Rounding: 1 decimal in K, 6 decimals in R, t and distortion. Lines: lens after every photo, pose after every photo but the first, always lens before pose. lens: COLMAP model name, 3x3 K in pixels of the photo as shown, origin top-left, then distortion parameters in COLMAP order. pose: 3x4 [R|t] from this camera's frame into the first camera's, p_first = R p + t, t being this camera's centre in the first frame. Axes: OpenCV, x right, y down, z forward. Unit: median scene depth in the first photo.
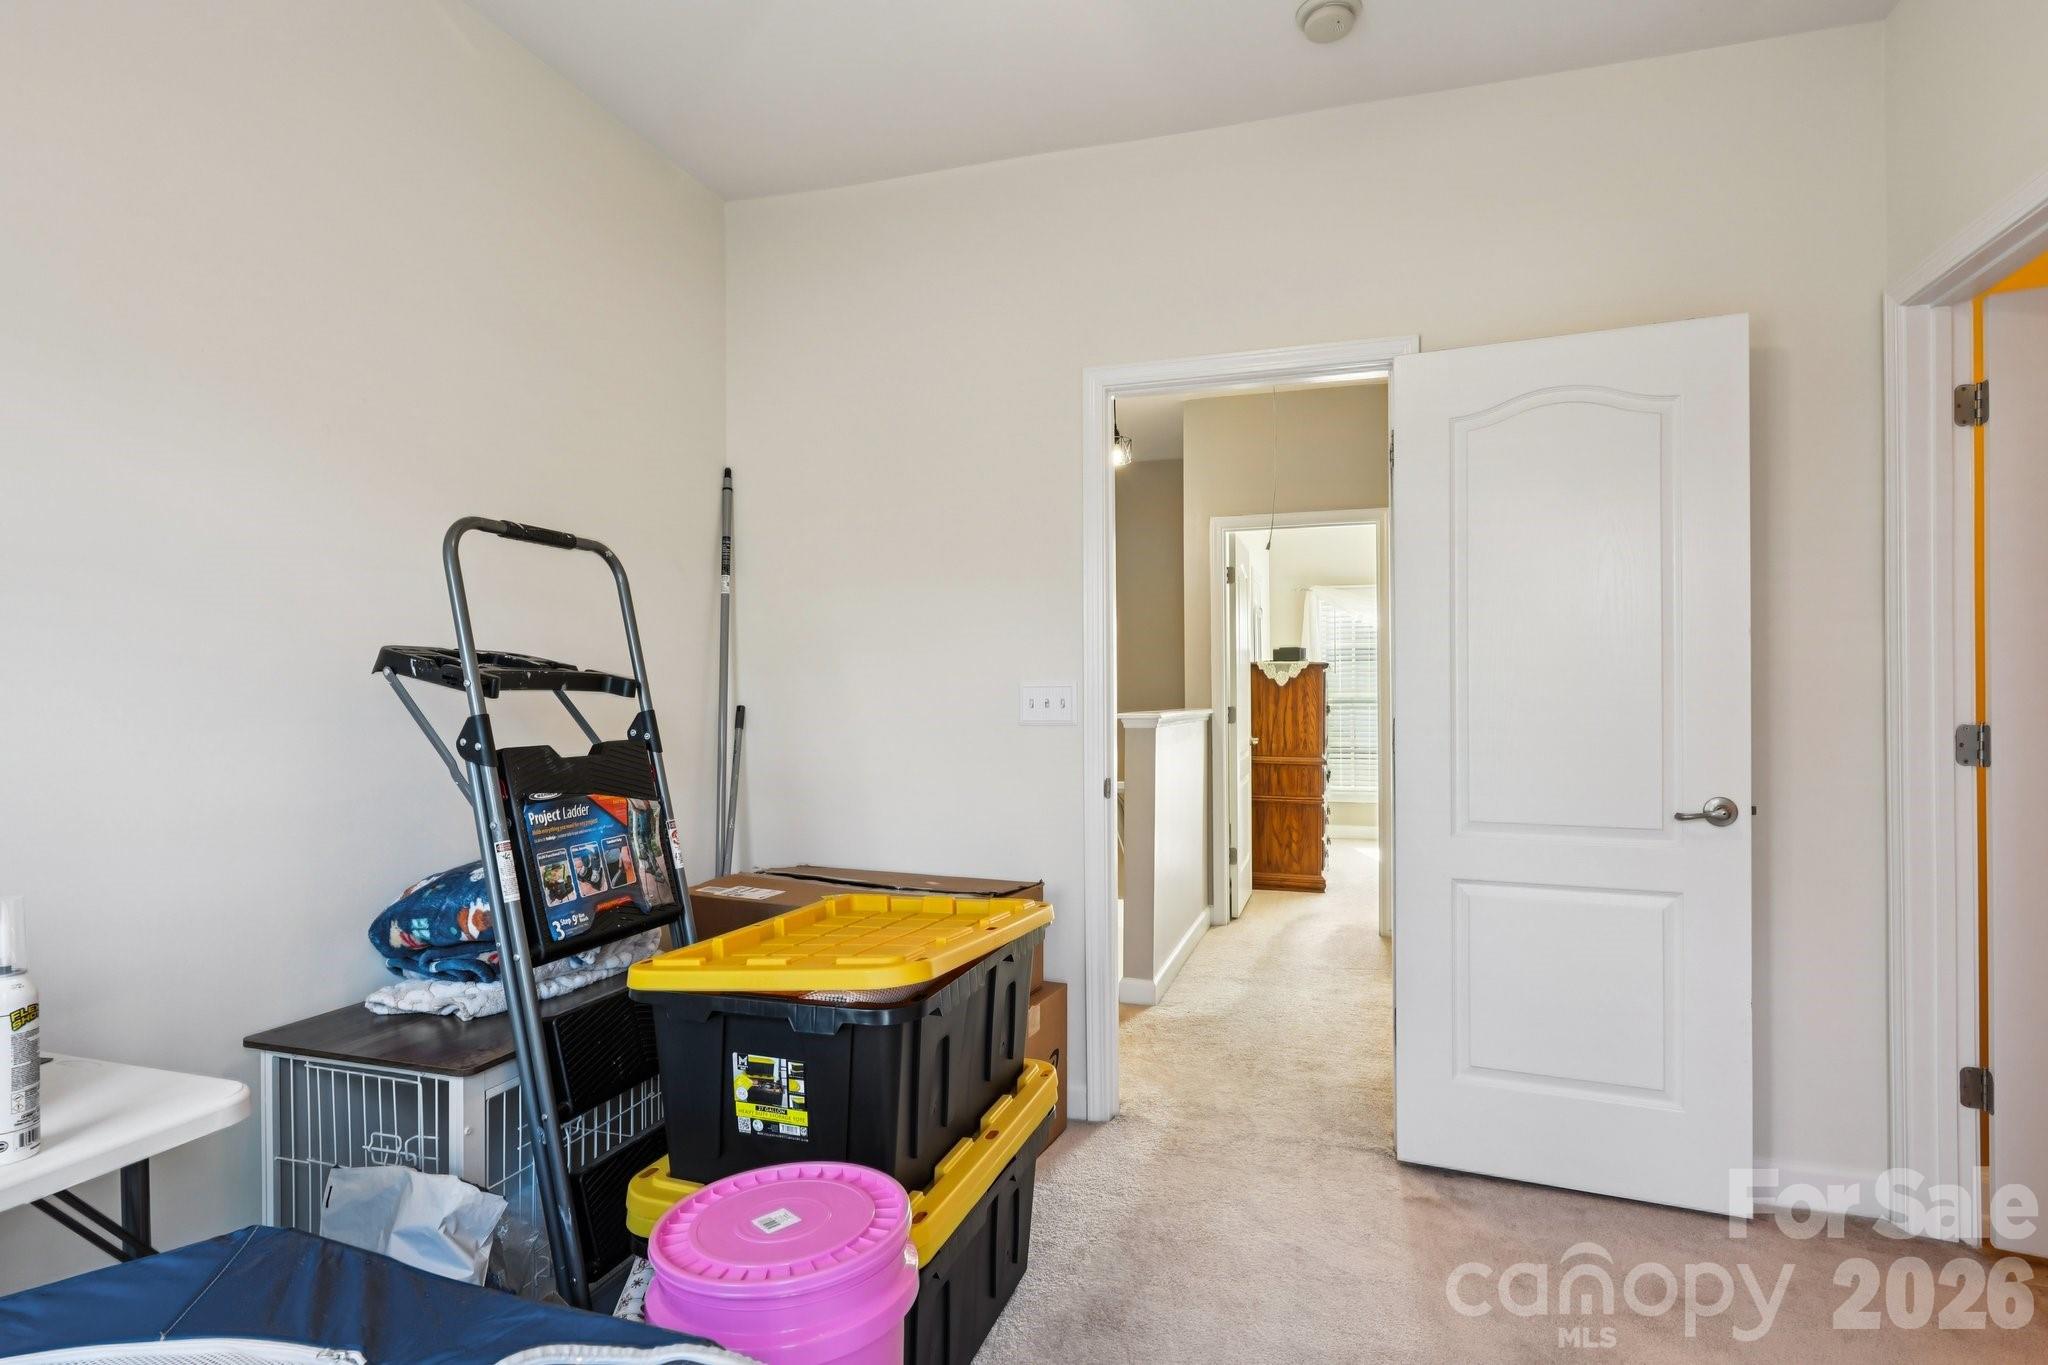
lens RADIAL K [[1062.6, 0, 1015.2], [0, 1062.6, 692.4], [0, 0, 1]] dist [0.001608, 0.001096]
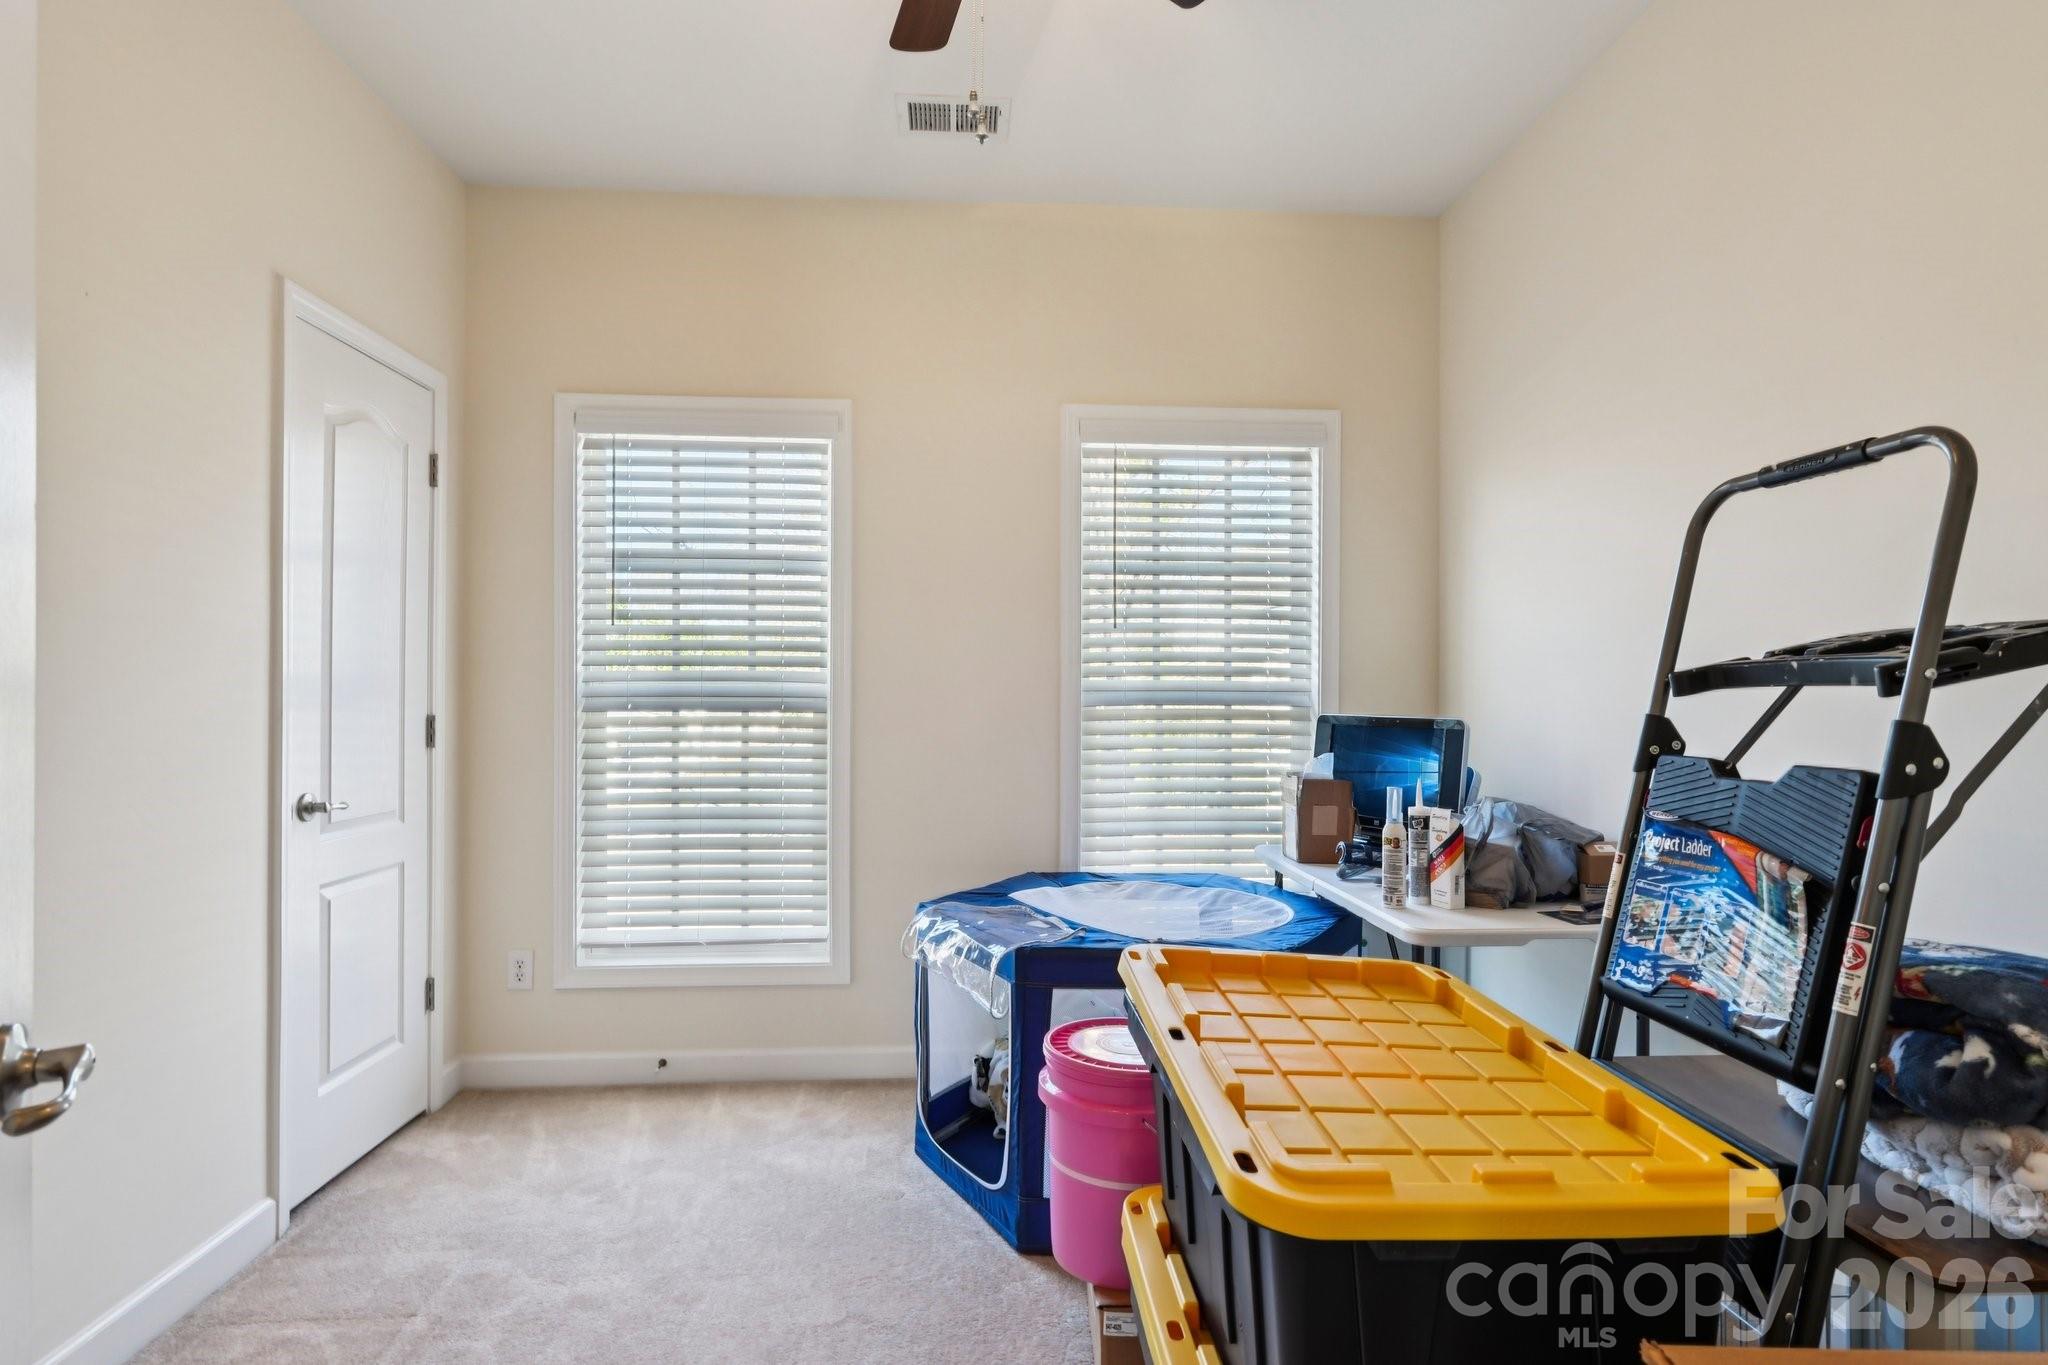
lens RADIAL K [[1062.6, 0, 1024.1], [0, 1062.6, 685.3], [0, 0, 1]] dist [0.001608, 0.001096]
pose [[-0.936149, 0.004004, -0.351580, 0.289445], [0.009095, 0.999876, -0.012830, 0.002306], [0.351486, -0.015209, -0.936070, 1.504722]]
